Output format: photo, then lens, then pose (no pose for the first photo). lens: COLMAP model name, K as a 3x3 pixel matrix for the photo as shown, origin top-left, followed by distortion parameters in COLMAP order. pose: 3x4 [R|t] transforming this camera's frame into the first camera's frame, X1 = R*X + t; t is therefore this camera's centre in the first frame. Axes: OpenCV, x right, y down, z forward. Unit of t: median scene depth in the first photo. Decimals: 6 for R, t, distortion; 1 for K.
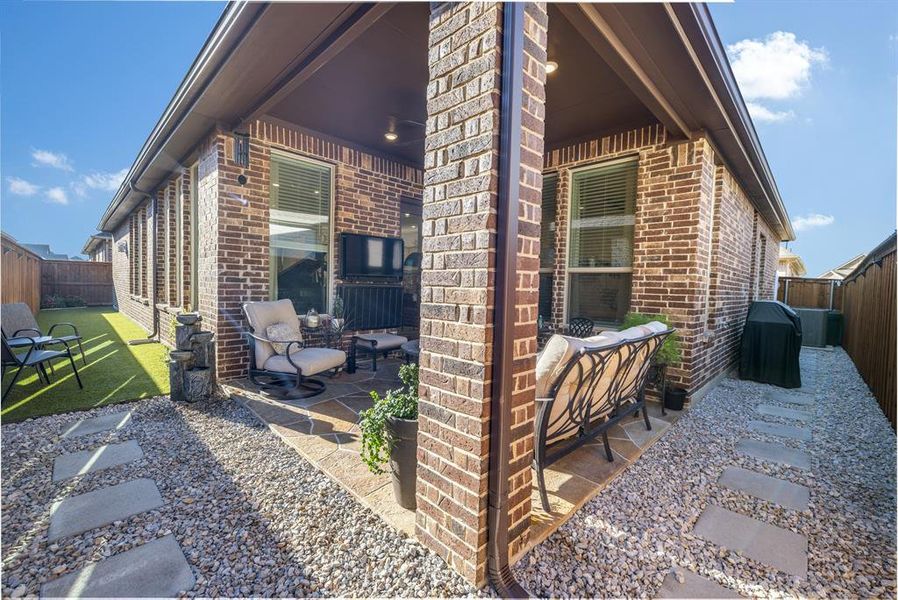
lens RADIAL K [[373.3, 0, 449.0], [0, 373.3, 300.0], [0, 0, 1]] dist [0.000552, 0.000001]
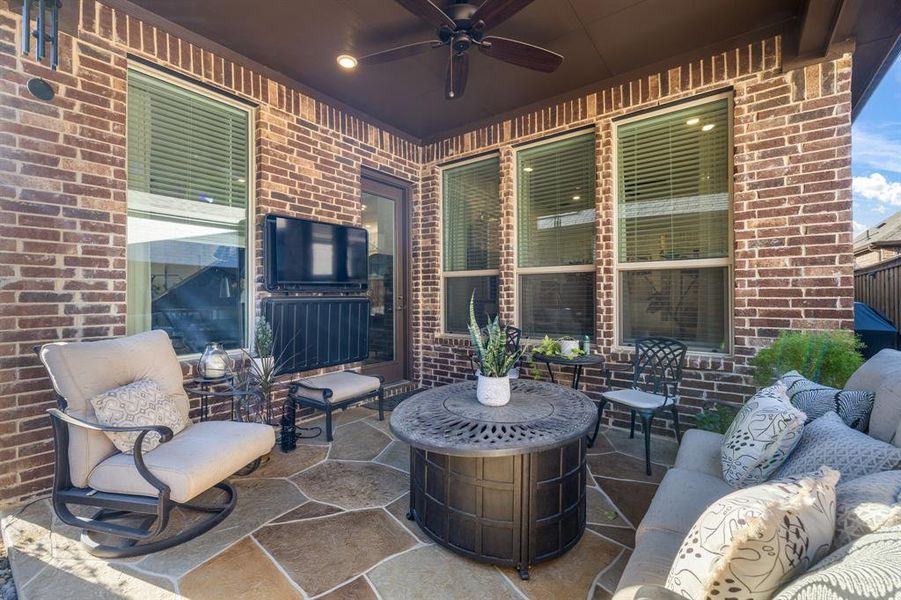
lens RADIAL K [[385.2, 0, 448.0], [0, 385.2, 293.2], [0, 0, 1]] dist [-0.000754, 0.000036]
pose [[0.991644, -0.031850, 0.125015, -0.089419], [0.037274, 0.998452, -0.041292, -0.016596], [-0.123506, 0.045607, 0.991295, 0.394769]]
